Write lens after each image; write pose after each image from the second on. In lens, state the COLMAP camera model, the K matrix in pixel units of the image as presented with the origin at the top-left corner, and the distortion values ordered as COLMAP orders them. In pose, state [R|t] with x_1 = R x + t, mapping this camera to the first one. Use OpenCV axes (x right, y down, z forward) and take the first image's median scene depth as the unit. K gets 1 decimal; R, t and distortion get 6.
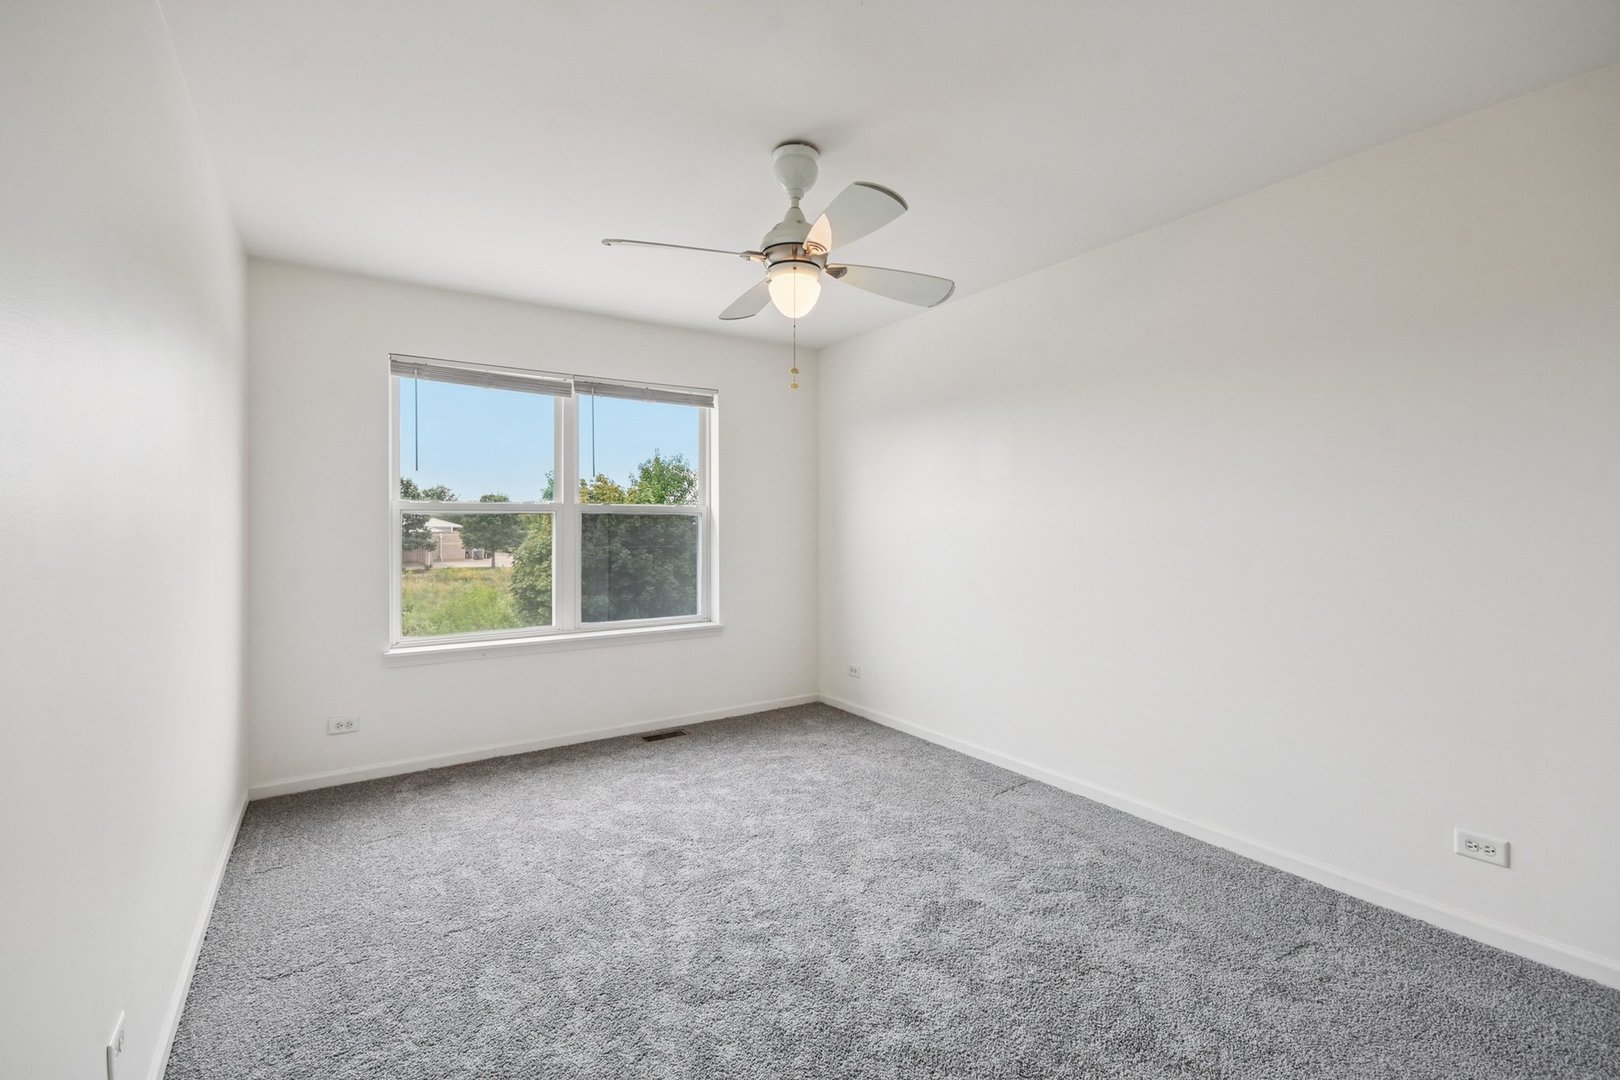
lens RADIAL K [[736.4, 0, 800.5], [0, 736.4, 531.8], [0, 0, 1]] dist [0.037811, -0.000123]
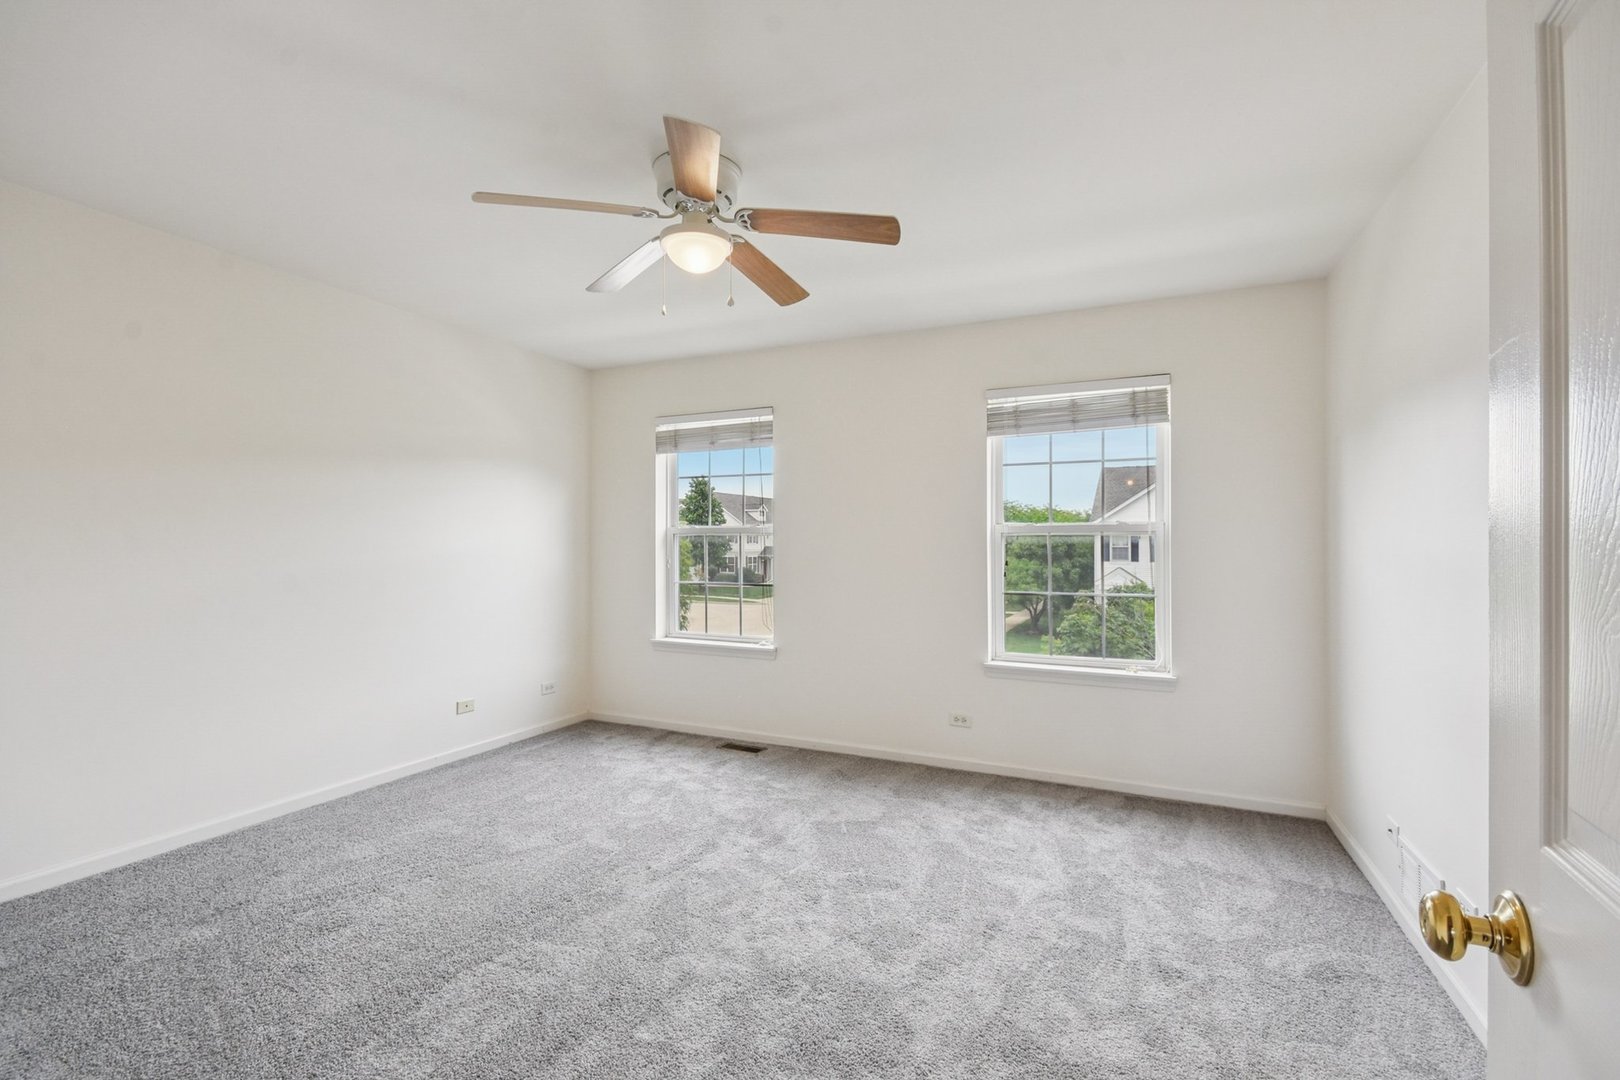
lens RADIAL K [[736.4, 0, 800.5], [0, 736.4, 531.8], [0, 0, 1]] dist [0.037811, -0.000123]
pose [[0.520842, -0.016065, -0.853502, 0.386083], [-0.014430, 0.999514, -0.027619, -0.003851], [0.853531, 0.026702, 0.520358, 0.247075]]
